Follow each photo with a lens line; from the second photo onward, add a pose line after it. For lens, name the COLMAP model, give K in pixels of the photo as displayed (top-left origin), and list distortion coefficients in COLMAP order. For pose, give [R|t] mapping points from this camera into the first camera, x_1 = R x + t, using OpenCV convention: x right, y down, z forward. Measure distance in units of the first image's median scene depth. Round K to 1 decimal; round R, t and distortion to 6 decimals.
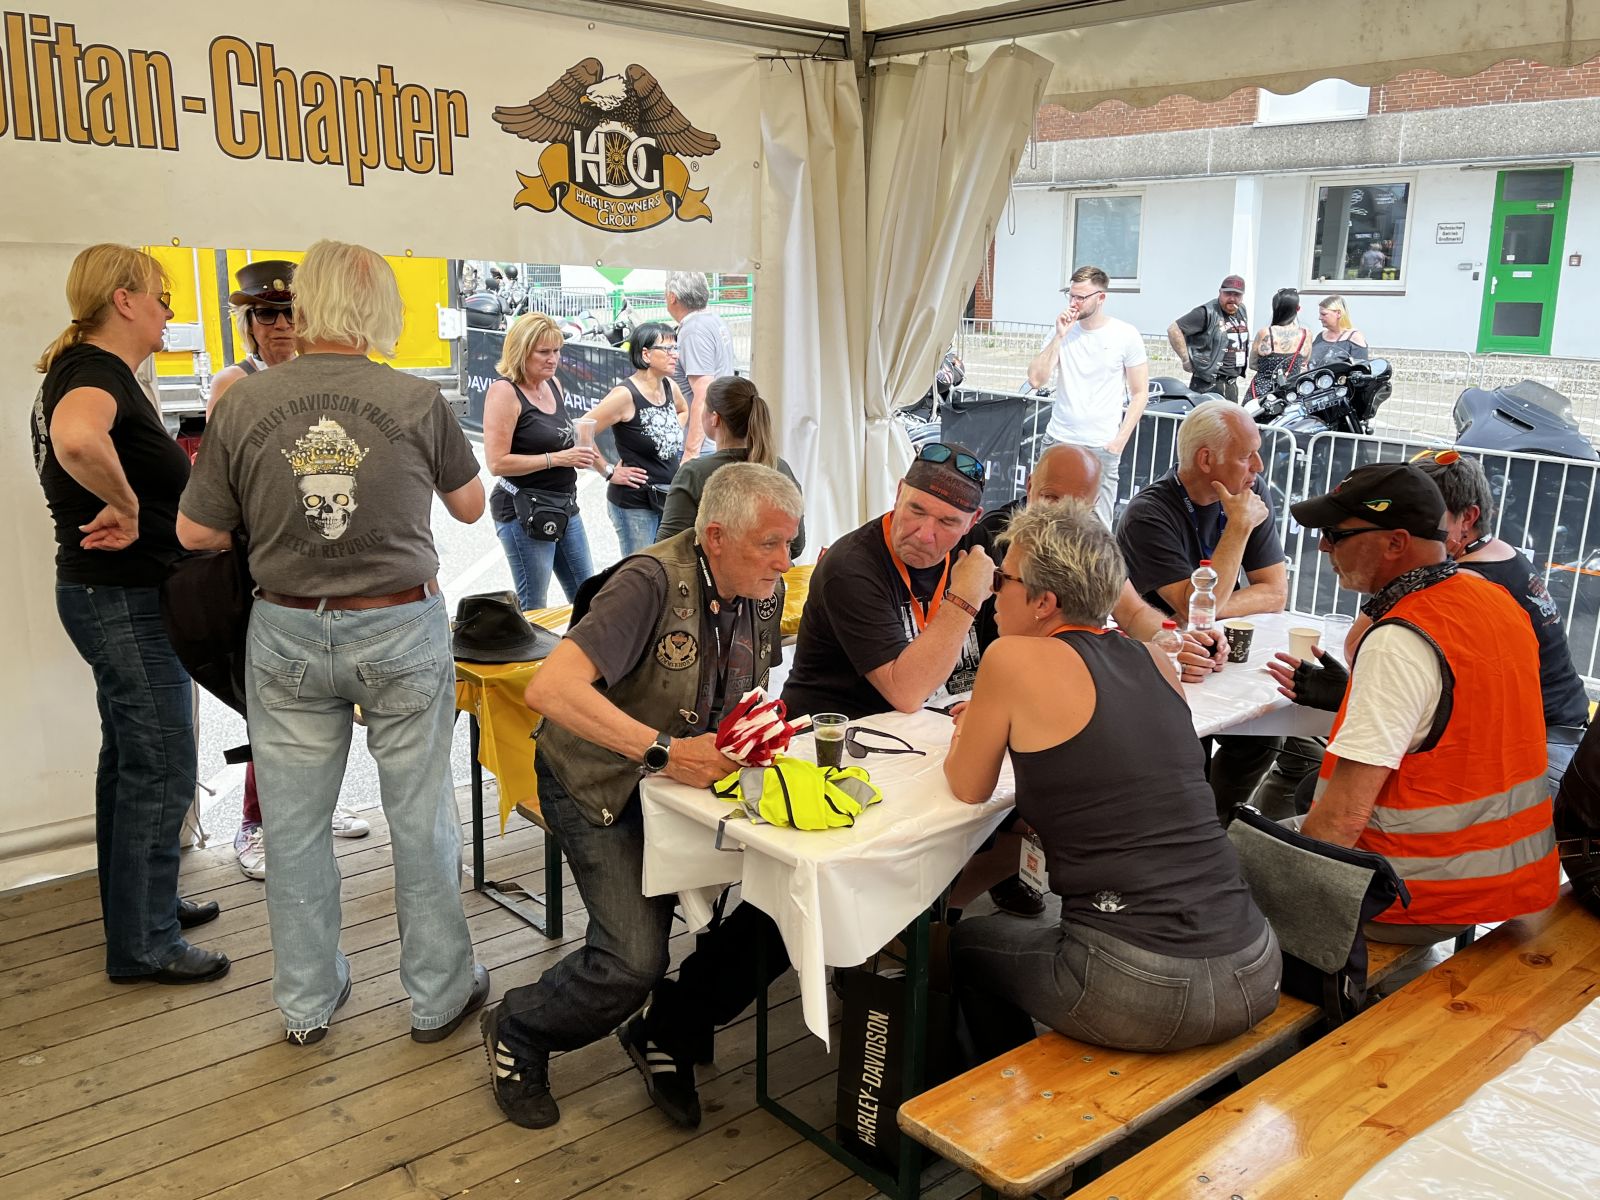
lens RADIAL K [[1397.1, 0, 798.4], [0, 1397.1, 599.2], [0, 0, 1]] dist [0.019865, -0.014983]
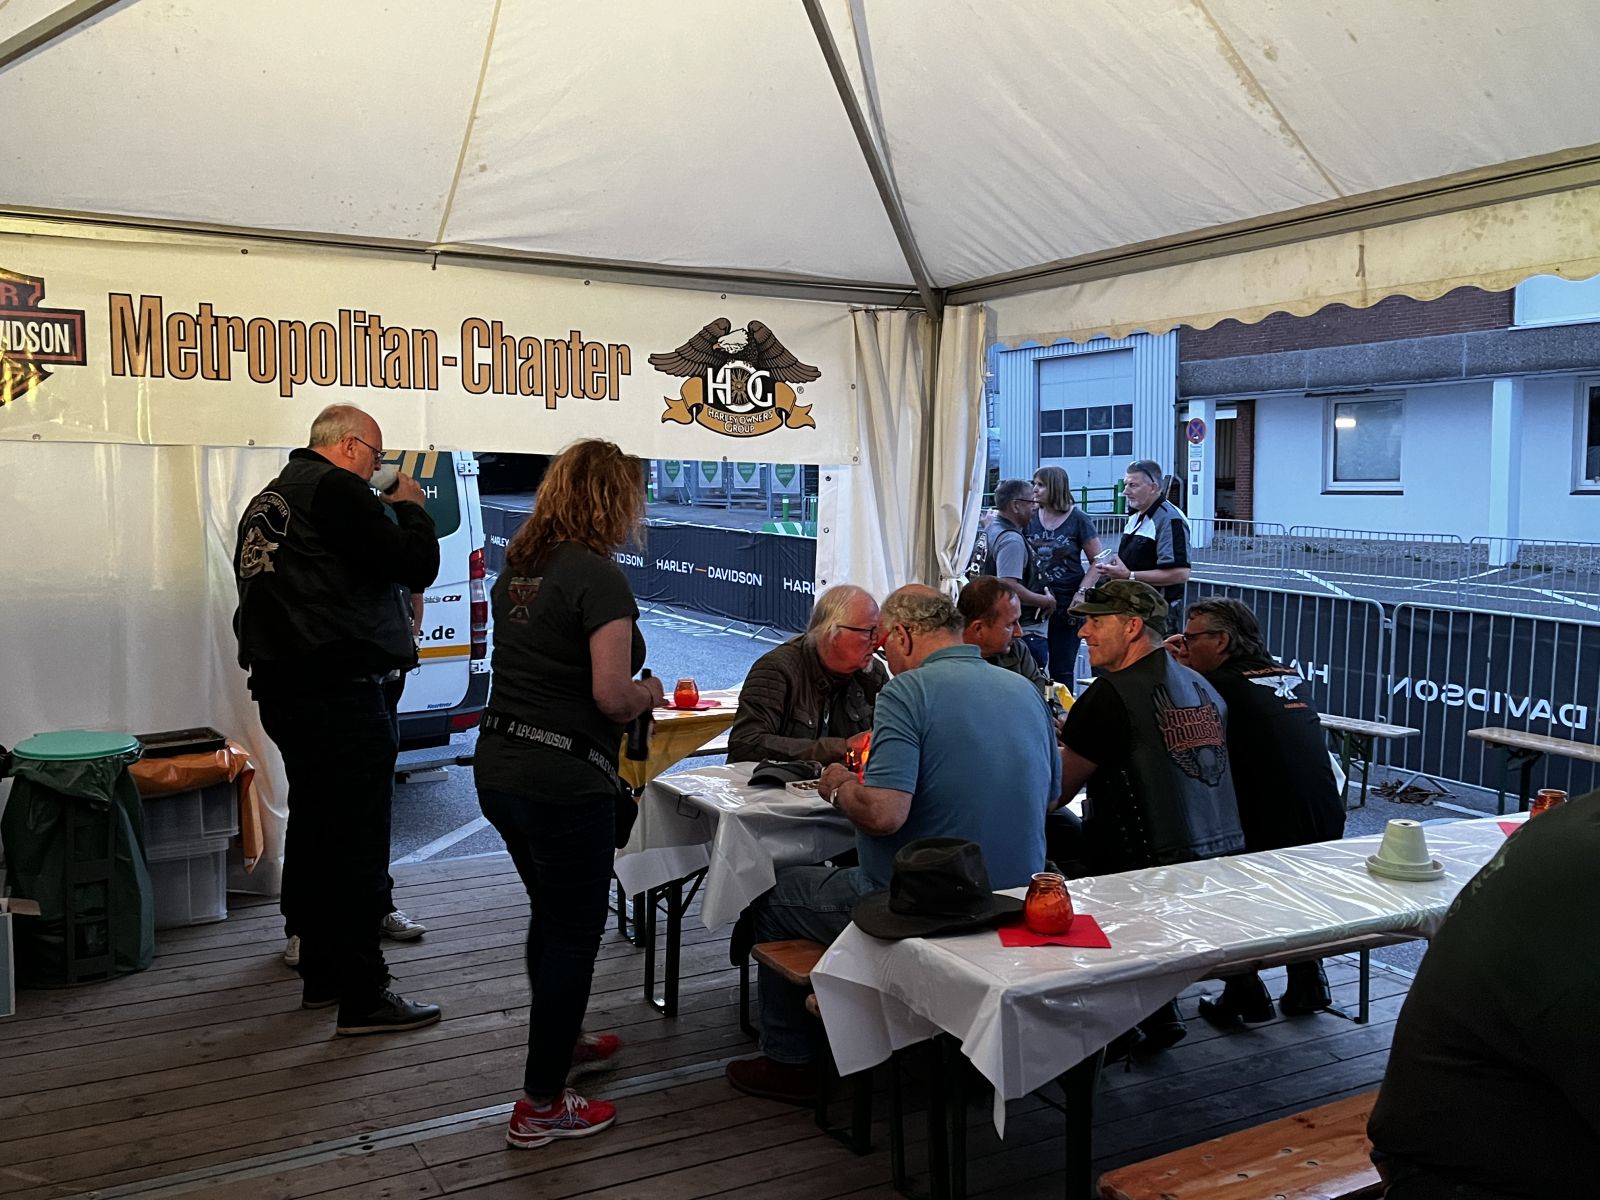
lens RADIAL K [[1432.3, 0, 803.9], [0, 1432.3, 605.6], [0, 0, 1]] dist [0.017188, 0.004967]
pose [[0.979257, 0.006626, -0.202516, 0.225402], [-0.035766, 0.989424, -0.140574, 0.100660], [0.199442, 0.144901, 0.969137, -0.341267]]
